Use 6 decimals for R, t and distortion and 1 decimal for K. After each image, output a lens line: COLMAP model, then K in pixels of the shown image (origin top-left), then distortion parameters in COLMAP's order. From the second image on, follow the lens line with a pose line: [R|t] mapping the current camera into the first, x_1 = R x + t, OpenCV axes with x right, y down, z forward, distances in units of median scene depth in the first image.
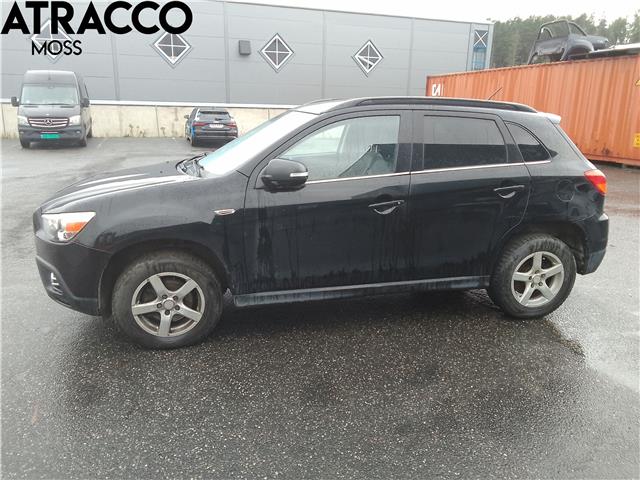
lens RADIAL K [[497.9, 0, 320.0], [0, 497.9, 240.0], [0, 0, 1]] dist [0.038159, -0.086488]
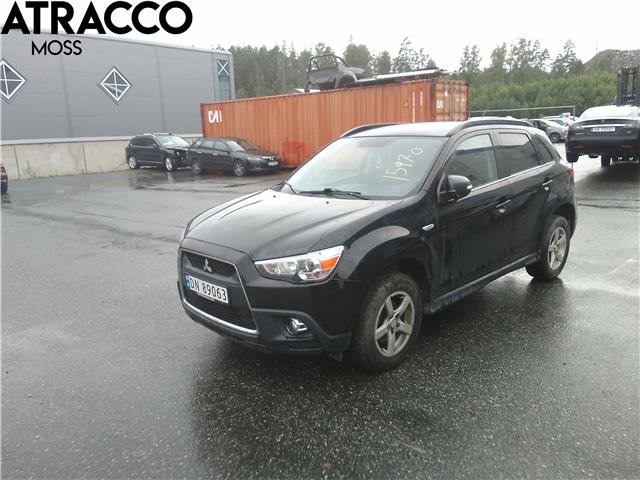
lens RADIAL K [[498.0, 0, 321.0], [0, 498.0, 252.5], [0, 0, 1]] dist [0.032720, -0.071403]
pose [[0.845441, -0.166663, 0.507398, -0.503372], [0.179983, 0.983398, 0.023120, -0.036401], [-0.502827, 0.071776, 0.861402, 0.091478]]
